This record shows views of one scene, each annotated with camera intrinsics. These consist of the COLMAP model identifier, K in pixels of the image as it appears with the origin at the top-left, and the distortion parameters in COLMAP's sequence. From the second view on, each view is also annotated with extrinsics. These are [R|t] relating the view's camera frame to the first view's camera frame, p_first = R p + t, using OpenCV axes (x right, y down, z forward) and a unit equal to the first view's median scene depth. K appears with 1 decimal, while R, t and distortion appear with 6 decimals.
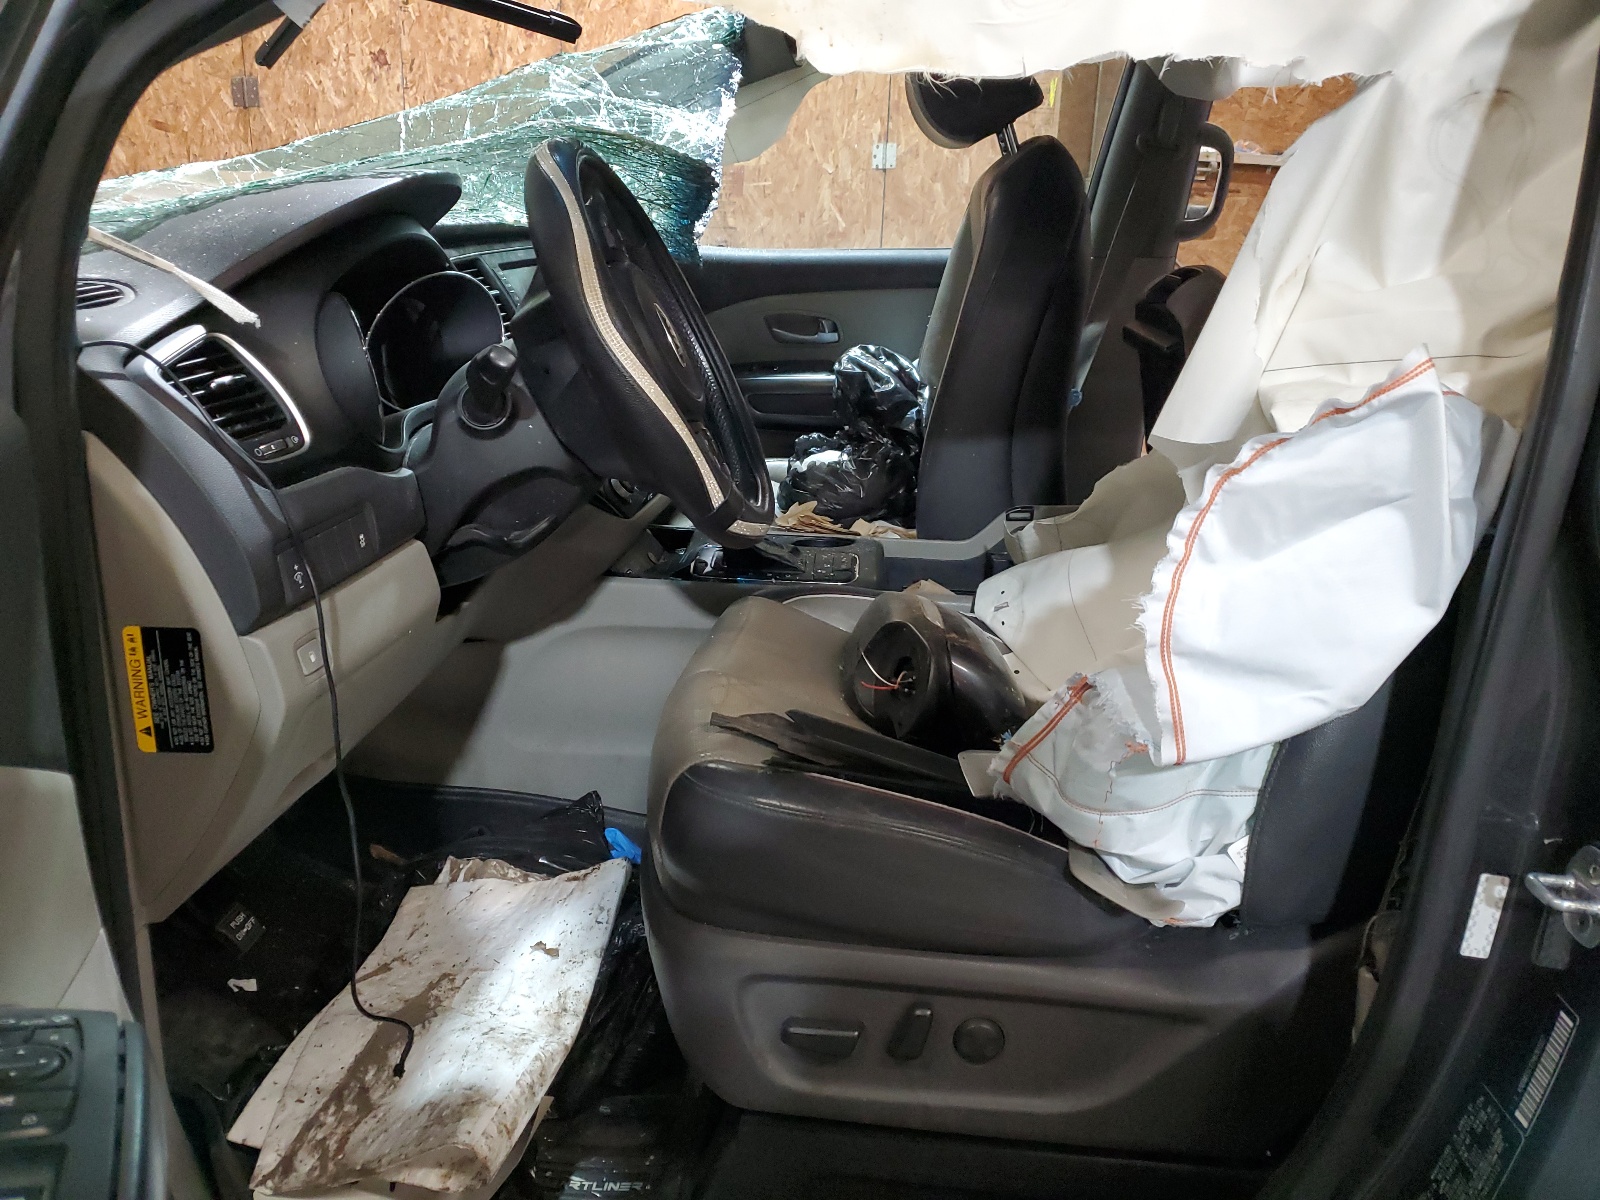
lens RADIAL K [[1321.9, 0, 848.2], [0, 1321.9, 596.3], [0, 0, 1]] dist [0.154226, 0.000504]
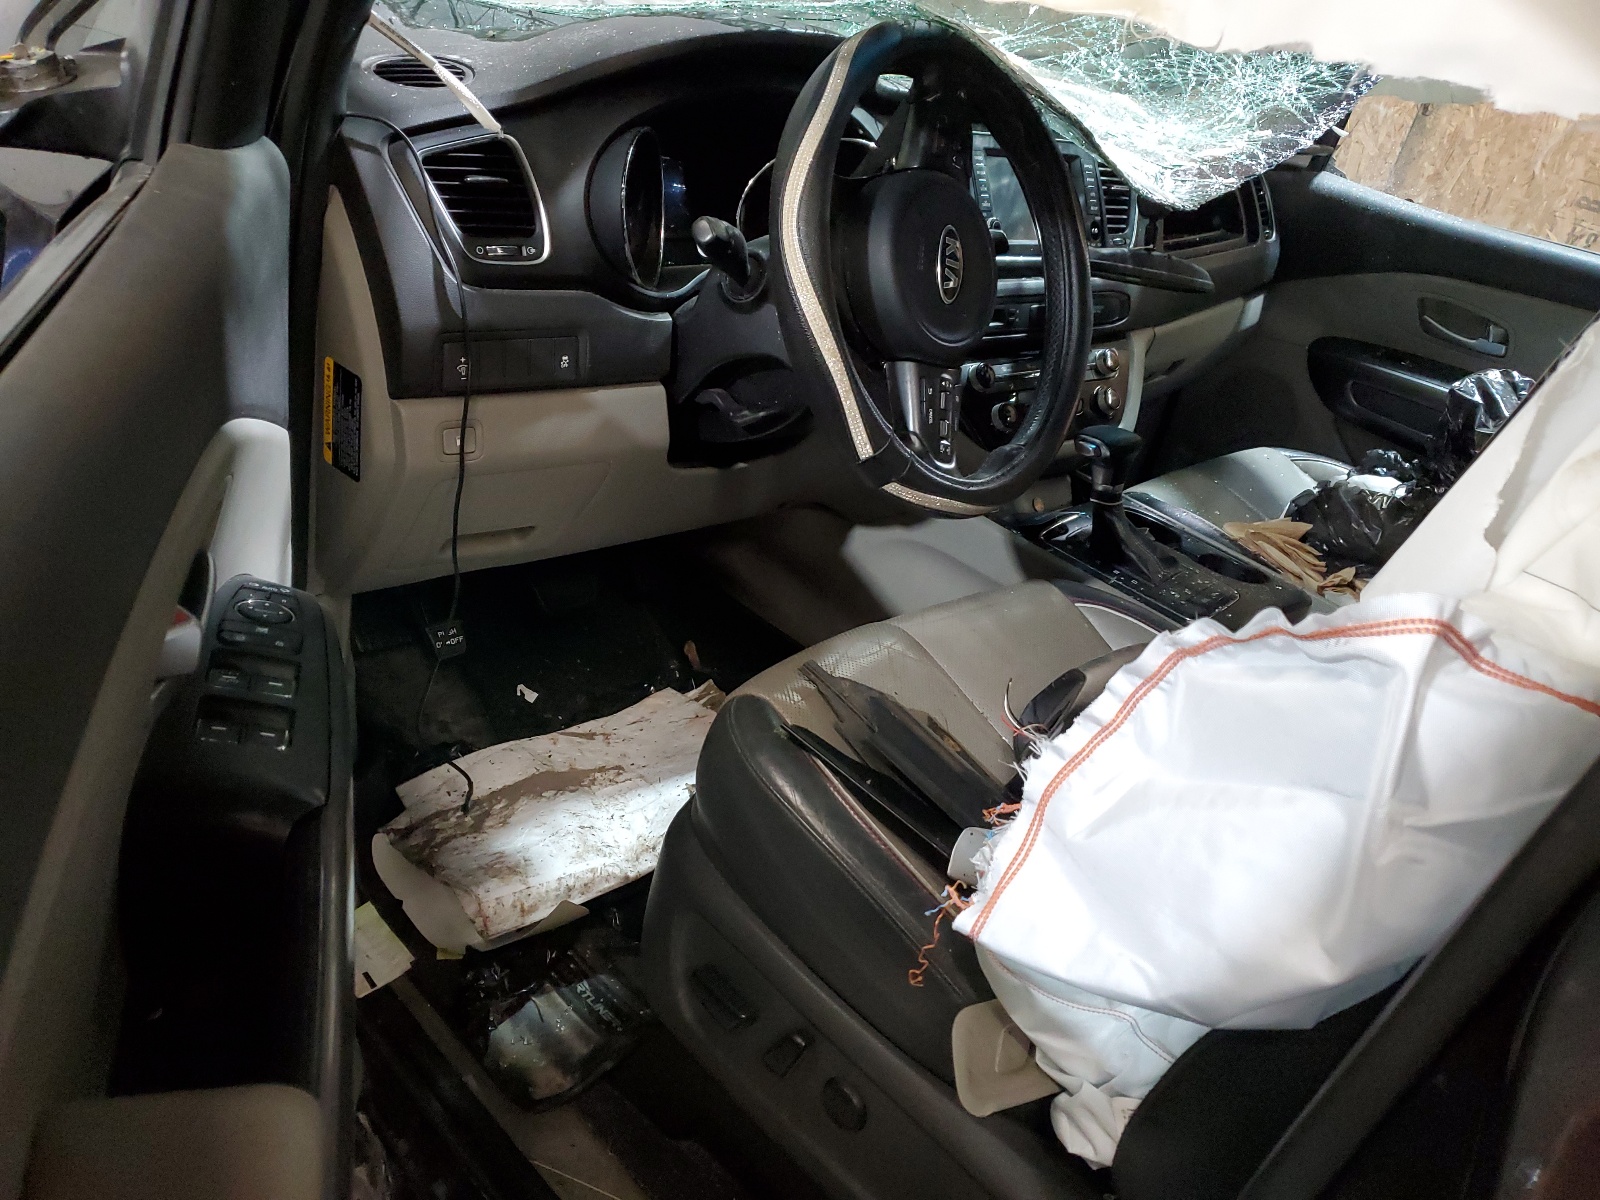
lens RADIAL K [[1321.9, 0, 848.2], [0, 1321.9, 596.3], [0, 0, 1]] dist [0.154226, 0.000504]
pose [[0.745054, 0.423662, -0.515175, 0.394737], [-0.381922, 0.904193, 0.191235, -0.145789], [0.546837, 0.054277, 0.835478, 0.212253]]
